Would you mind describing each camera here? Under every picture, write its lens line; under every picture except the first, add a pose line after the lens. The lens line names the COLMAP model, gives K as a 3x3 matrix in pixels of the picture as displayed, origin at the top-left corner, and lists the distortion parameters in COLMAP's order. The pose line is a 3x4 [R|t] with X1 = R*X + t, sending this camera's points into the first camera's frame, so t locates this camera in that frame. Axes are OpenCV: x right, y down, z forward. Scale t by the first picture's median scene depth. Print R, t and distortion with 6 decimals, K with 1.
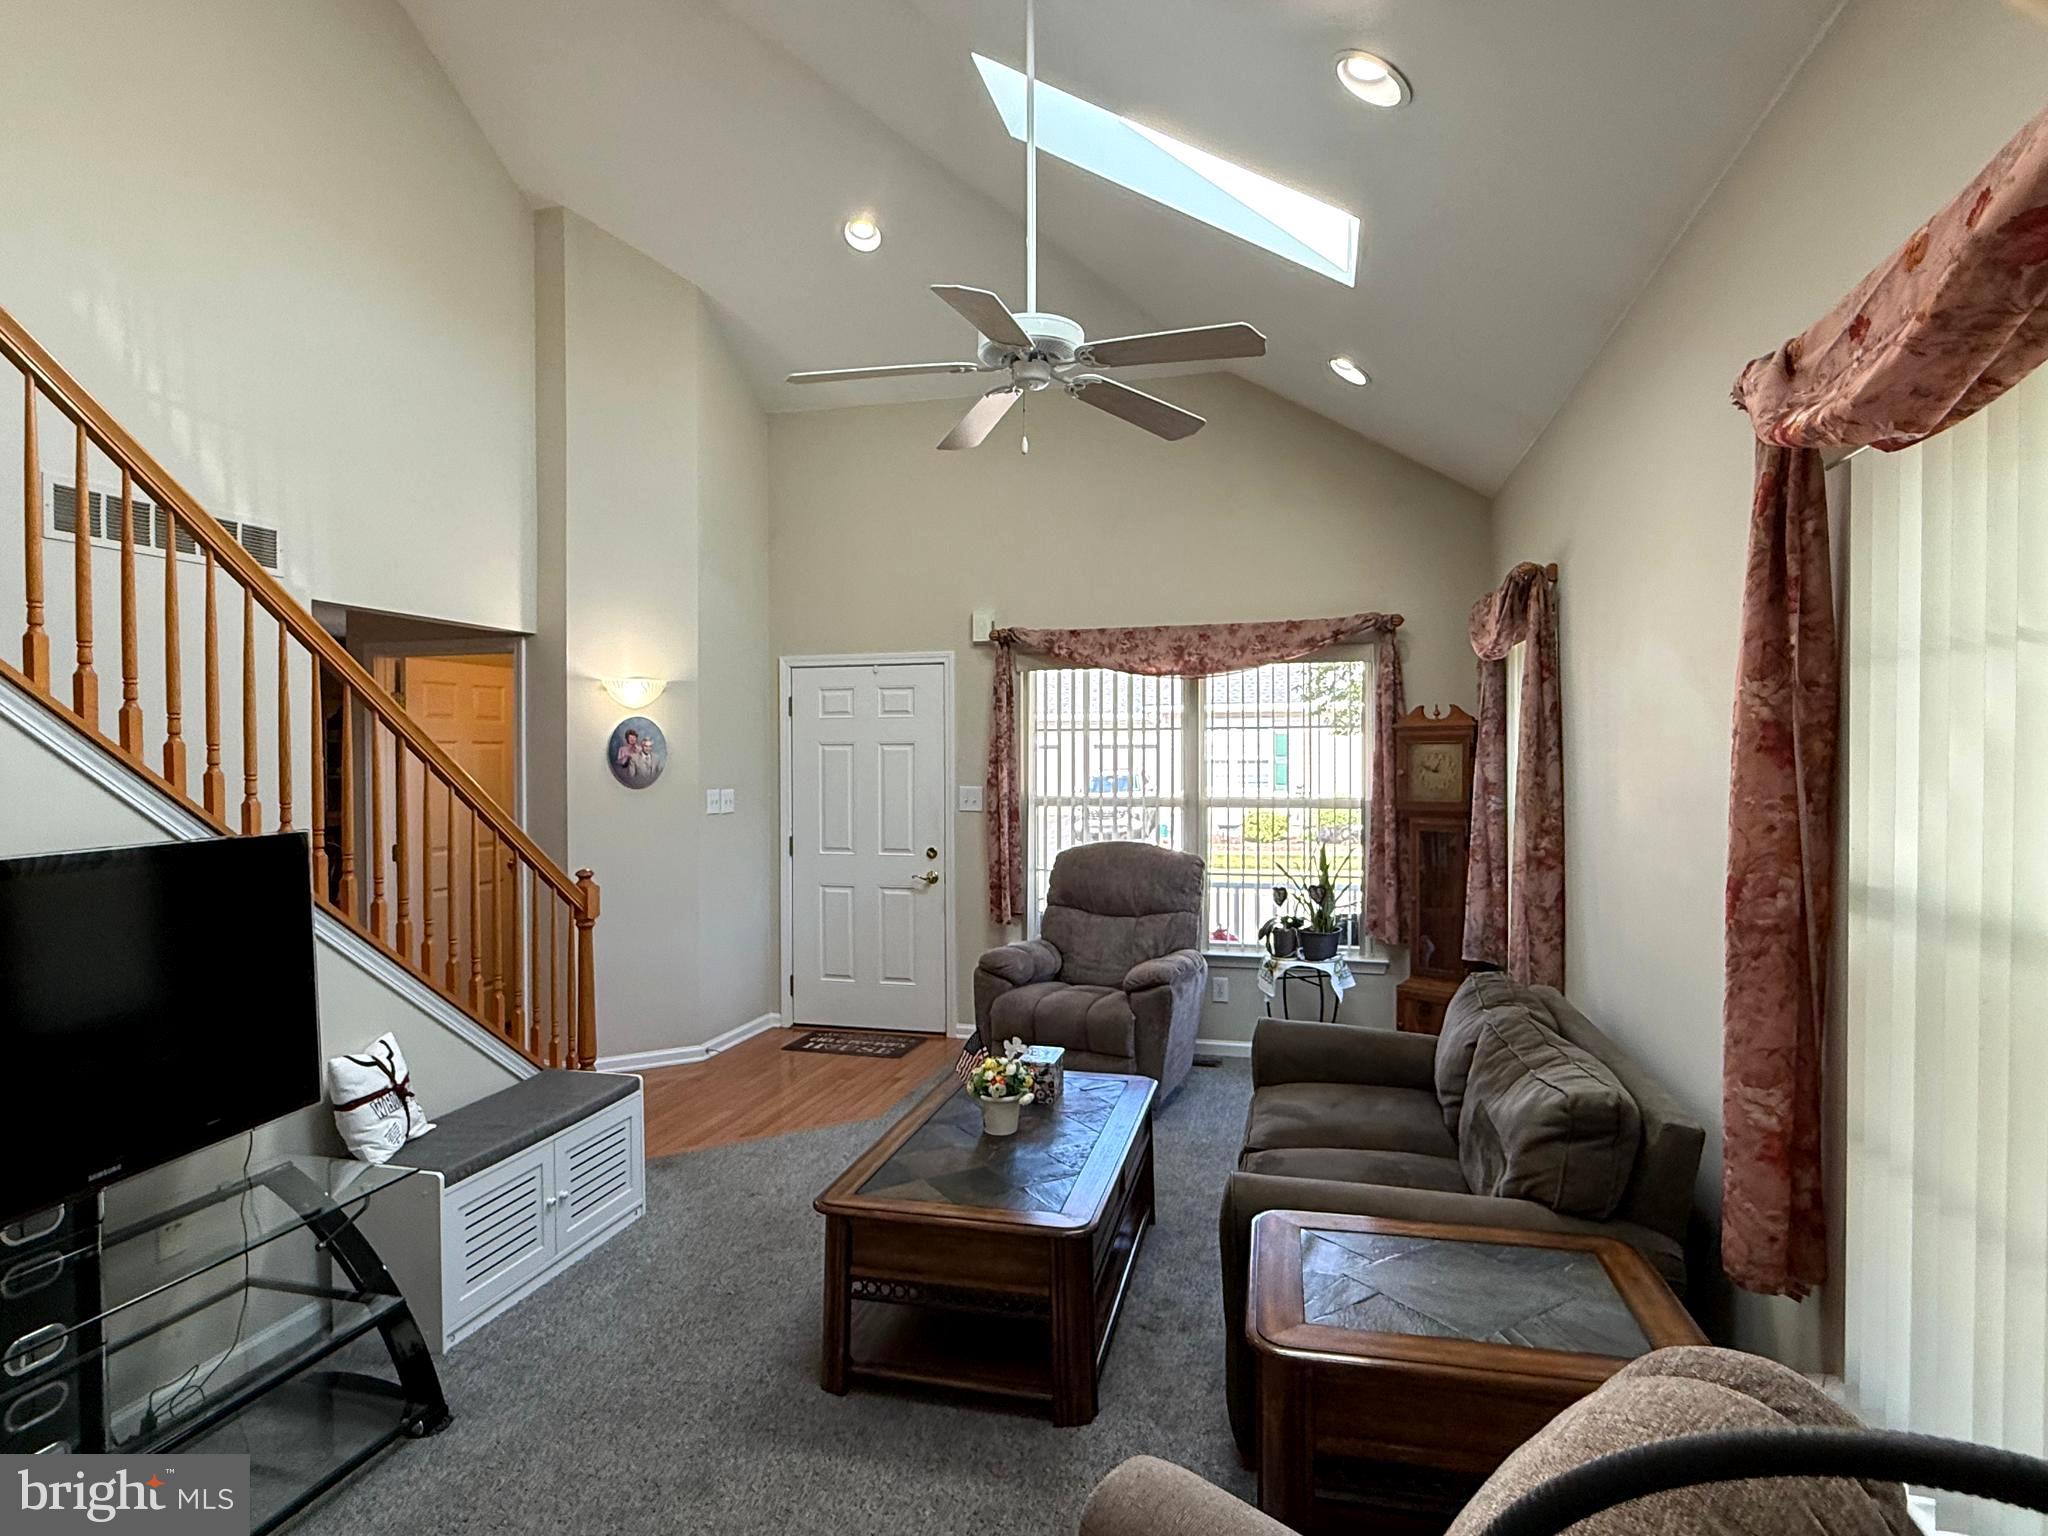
lens RADIAL K [[1132.3, 0, 1007.0], [0, 1132.3, 761.4], [0, 0, 1]] dist [-0.000388, 0.001186]
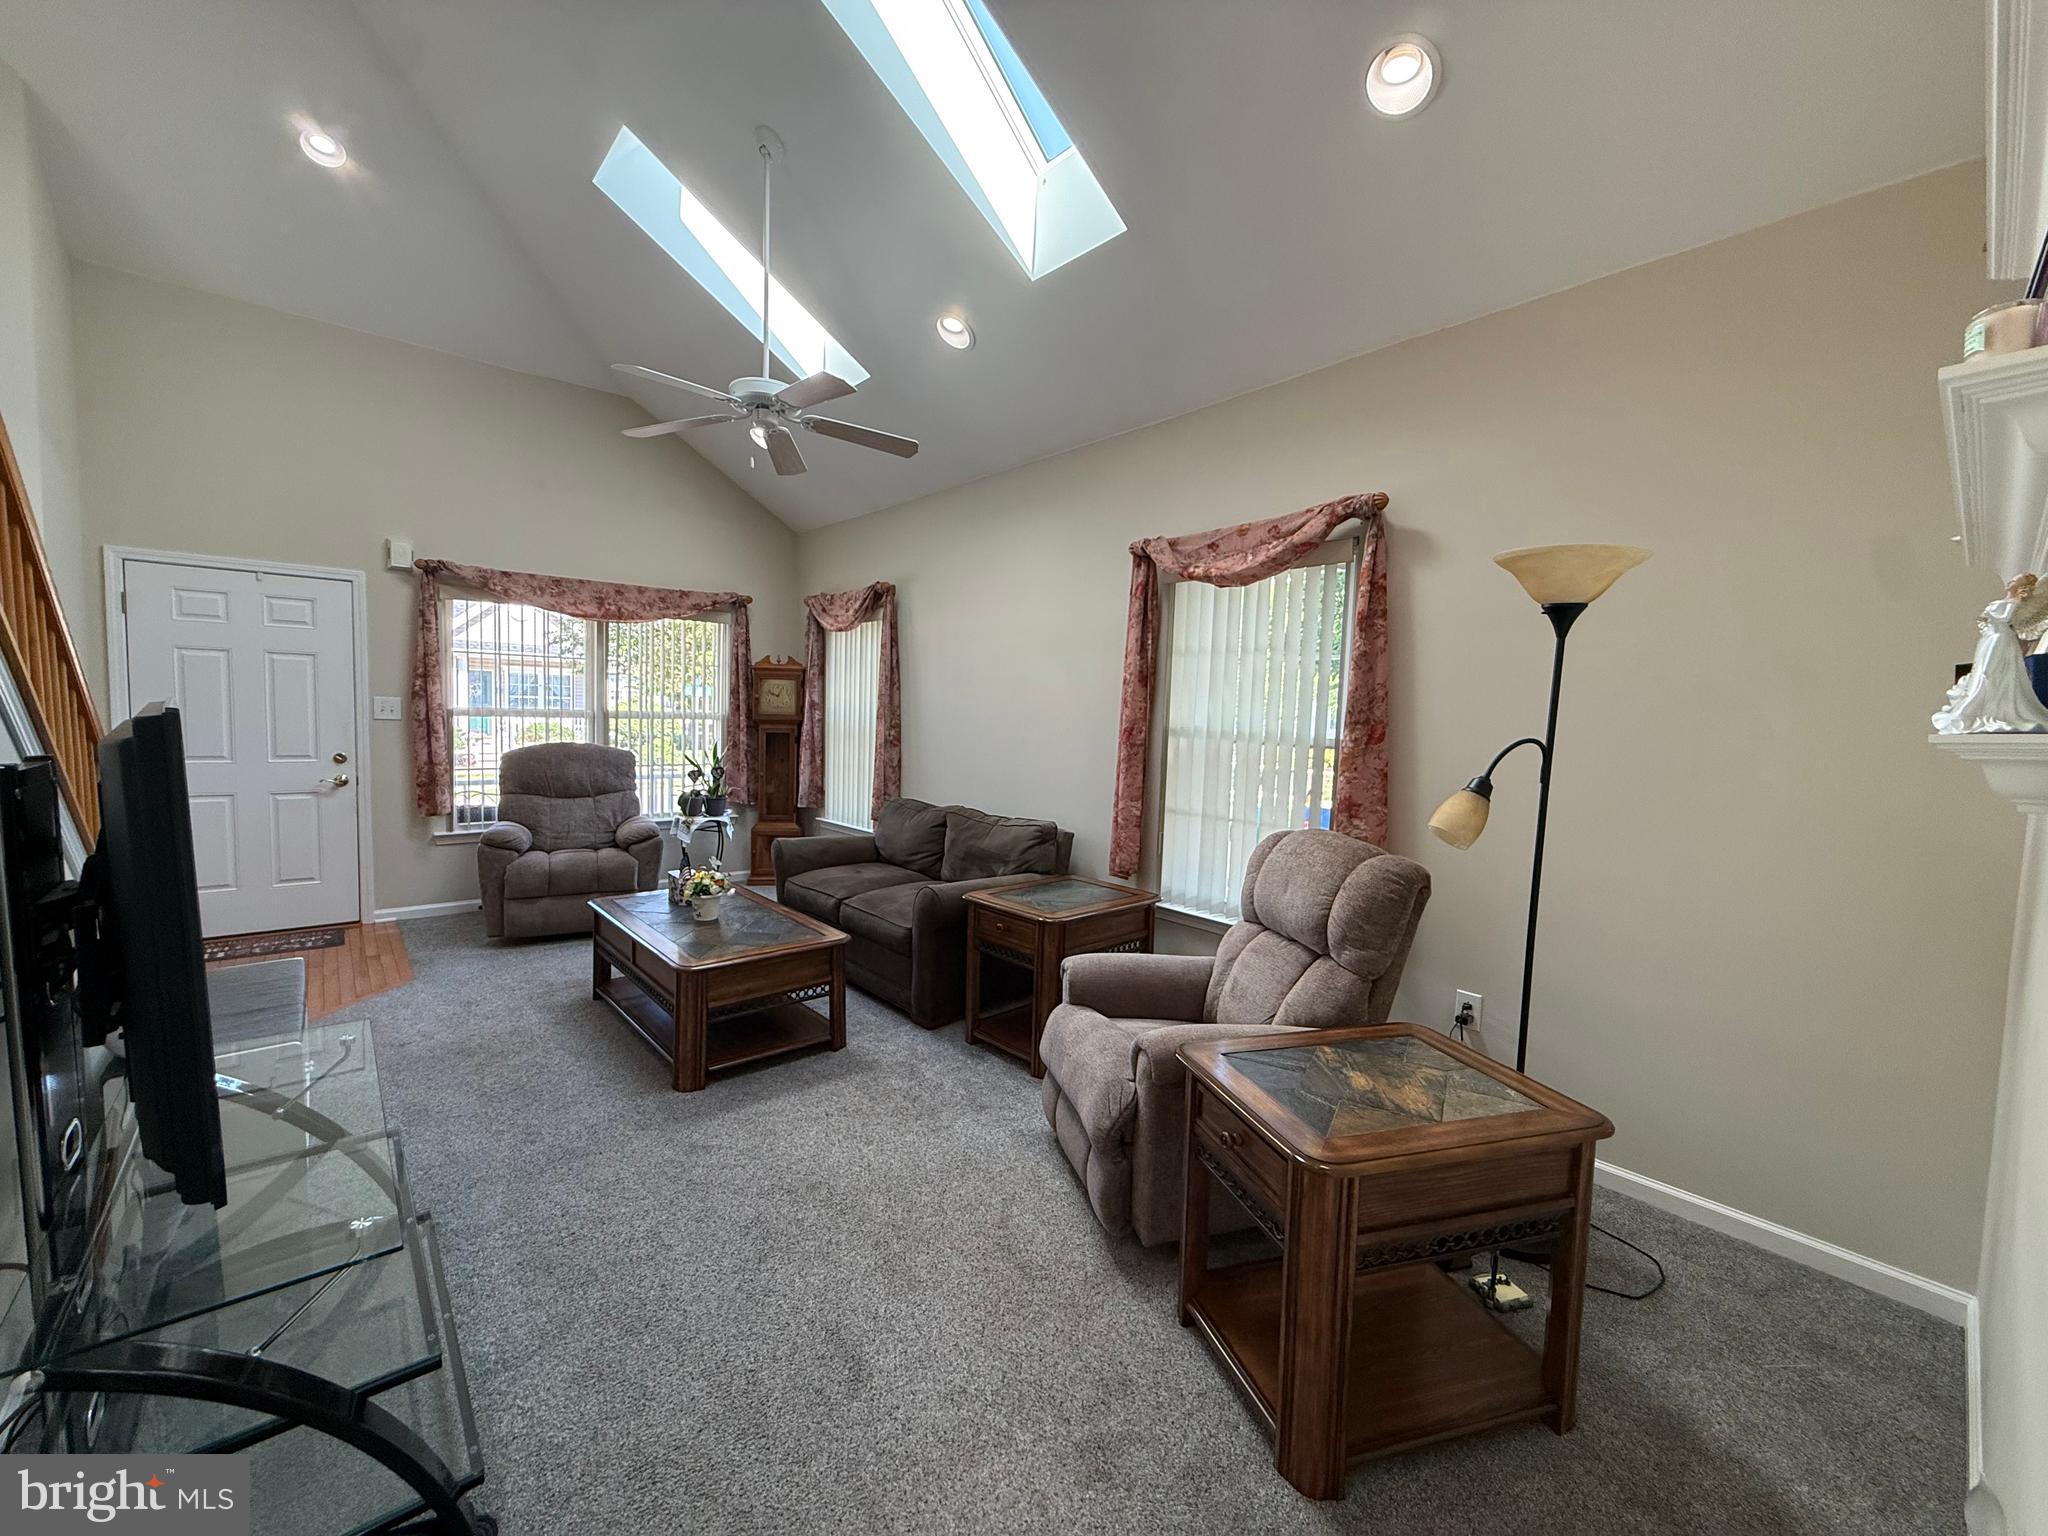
lens RADIAL K [[817.6, 0, 1016.7], [0, 817.6, 770.9], [0, 0, 1]] dist [0.000174, -0.000129]
pose [[0.562090, -0.038917, 0.826160, -0.550870], [-0.025793, 0.997582, 0.064541, 0.041704], [-0.826673, -0.057587, 0.559727, 0.053346]]
